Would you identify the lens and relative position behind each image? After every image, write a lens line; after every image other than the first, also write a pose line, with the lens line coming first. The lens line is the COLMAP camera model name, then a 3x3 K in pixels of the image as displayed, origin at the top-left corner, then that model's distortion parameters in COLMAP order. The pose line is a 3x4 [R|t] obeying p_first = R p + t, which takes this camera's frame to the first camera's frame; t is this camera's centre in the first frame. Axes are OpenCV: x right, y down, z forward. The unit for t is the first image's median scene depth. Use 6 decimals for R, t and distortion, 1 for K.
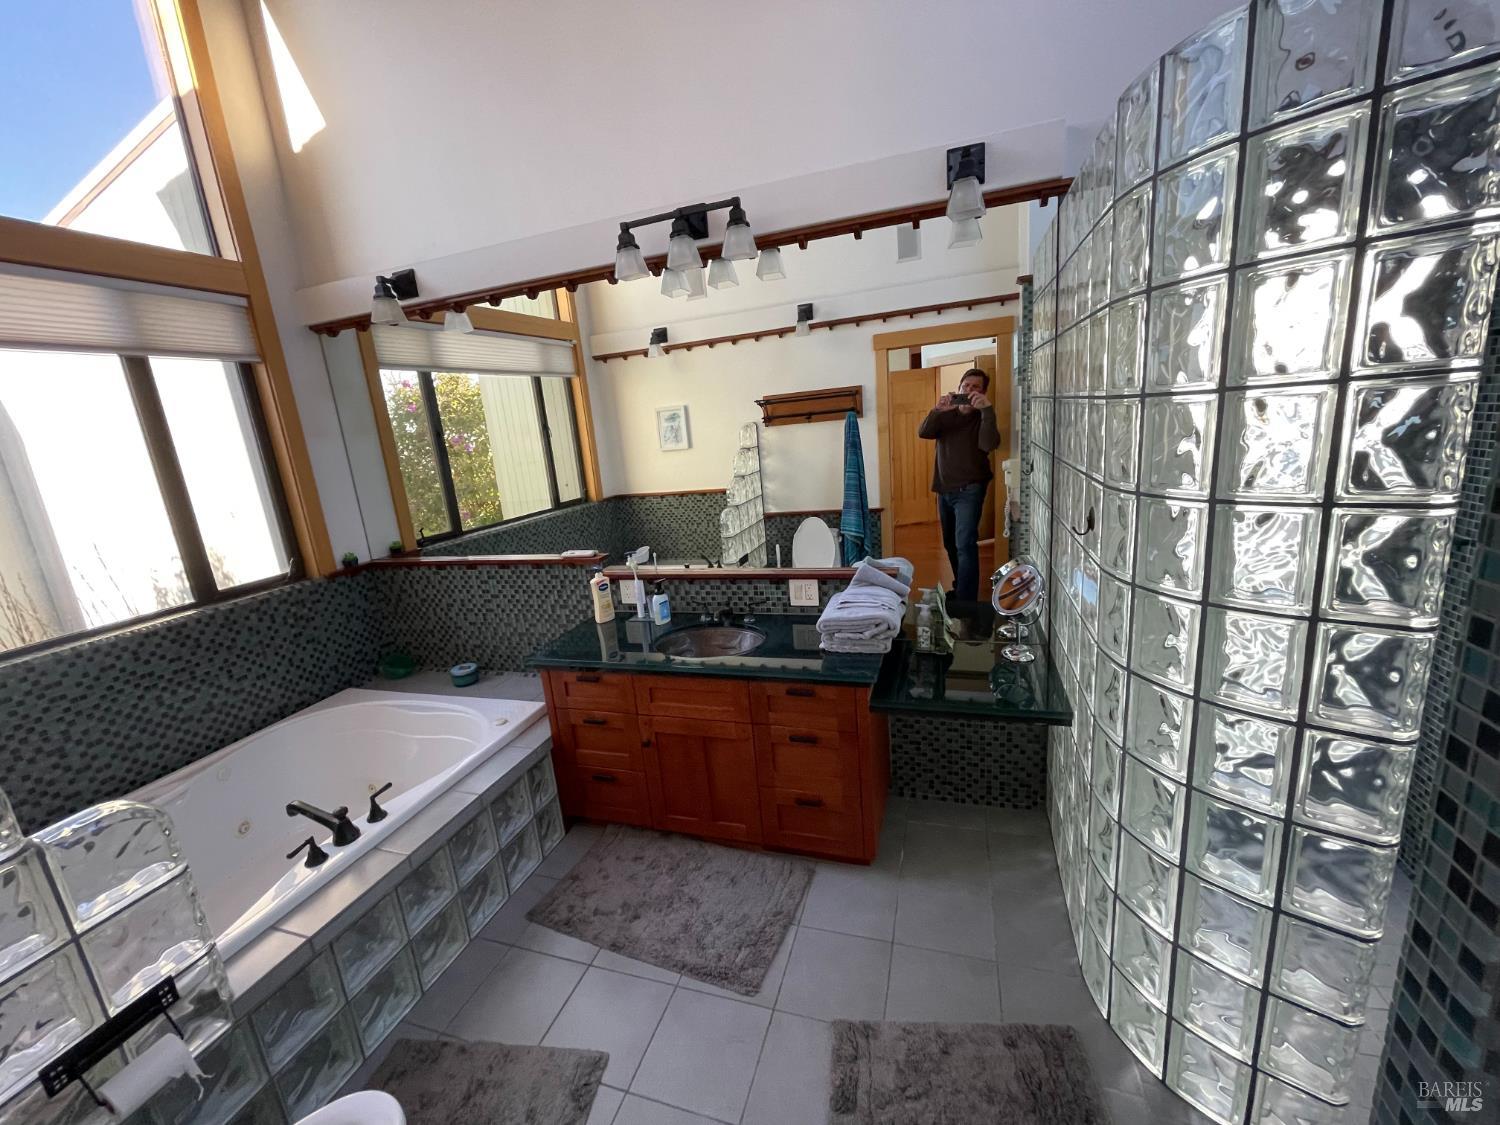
lens RADIAL K [[599.6, 0, 749.8], [0, 599.6, 558.2], [0, 0, 1]] dist [-0.000590, 0.000003]
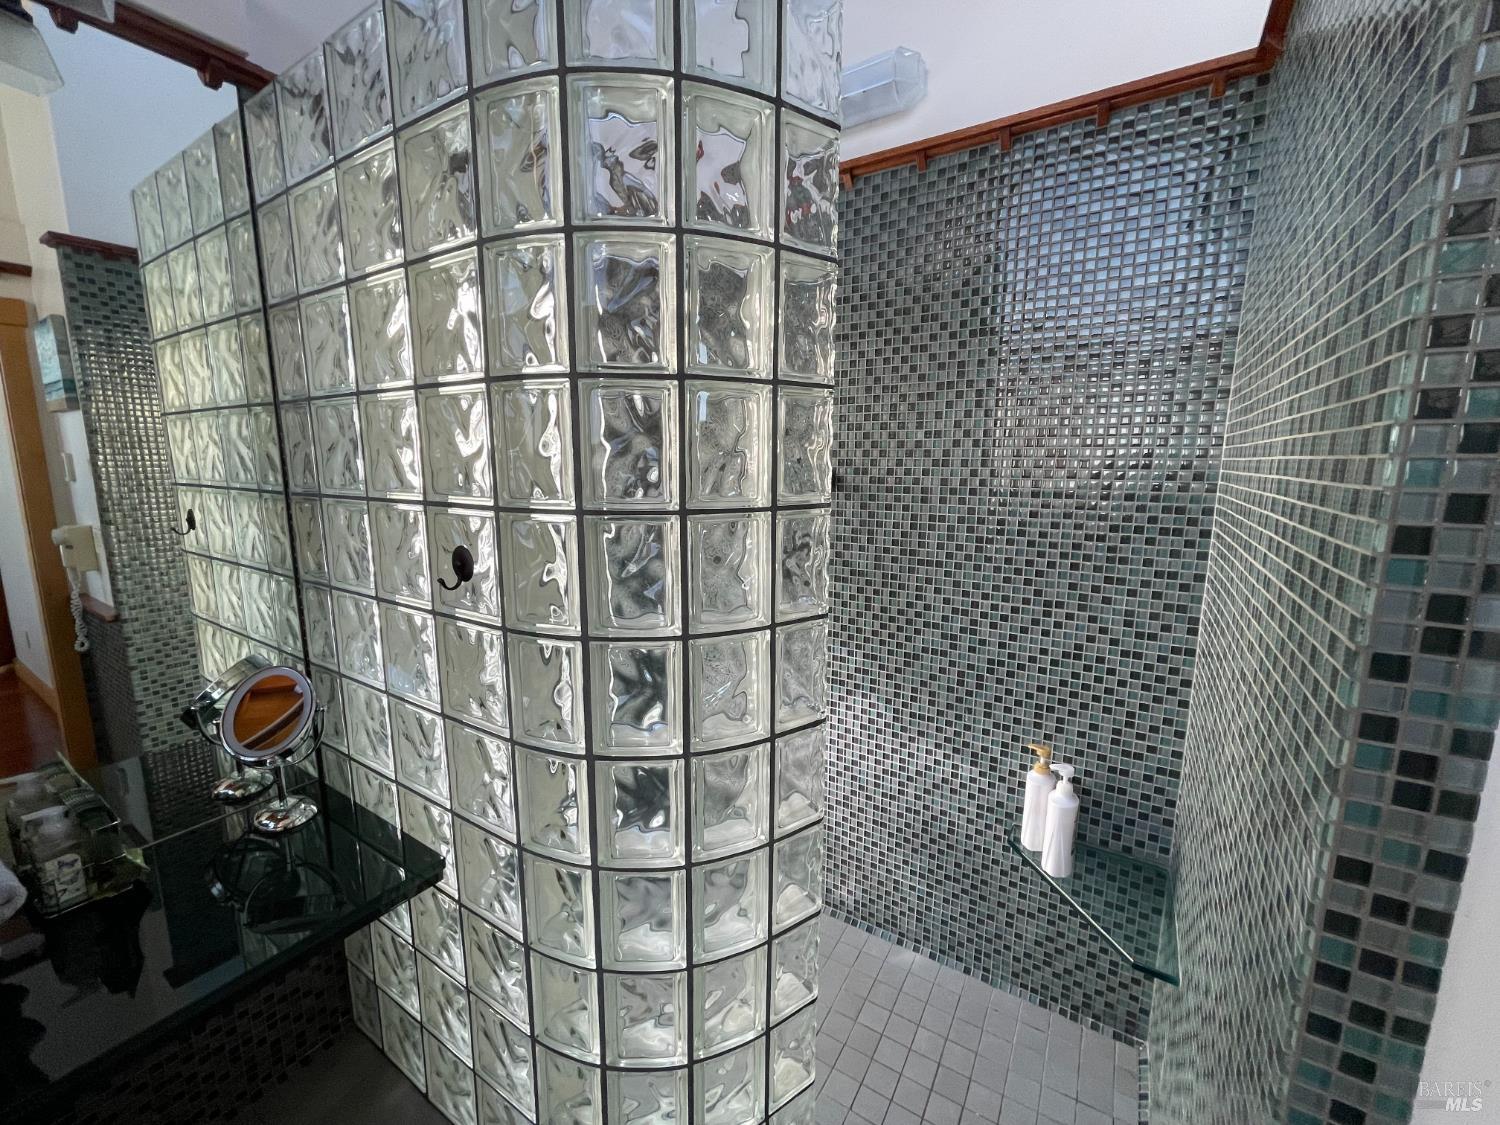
lens RADIAL K [[599.6, 0, 751.9], [0, 599.6, 557.6], [0, 0, 1]] dist [-0.000590, 0.000003]
pose [[0.233972, -0.072920, 0.969505, -0.012222], [0.195567, 0.980331, 0.026537, -0.022866], [-0.952371, 0.183394, 0.243630, 0.411624]]
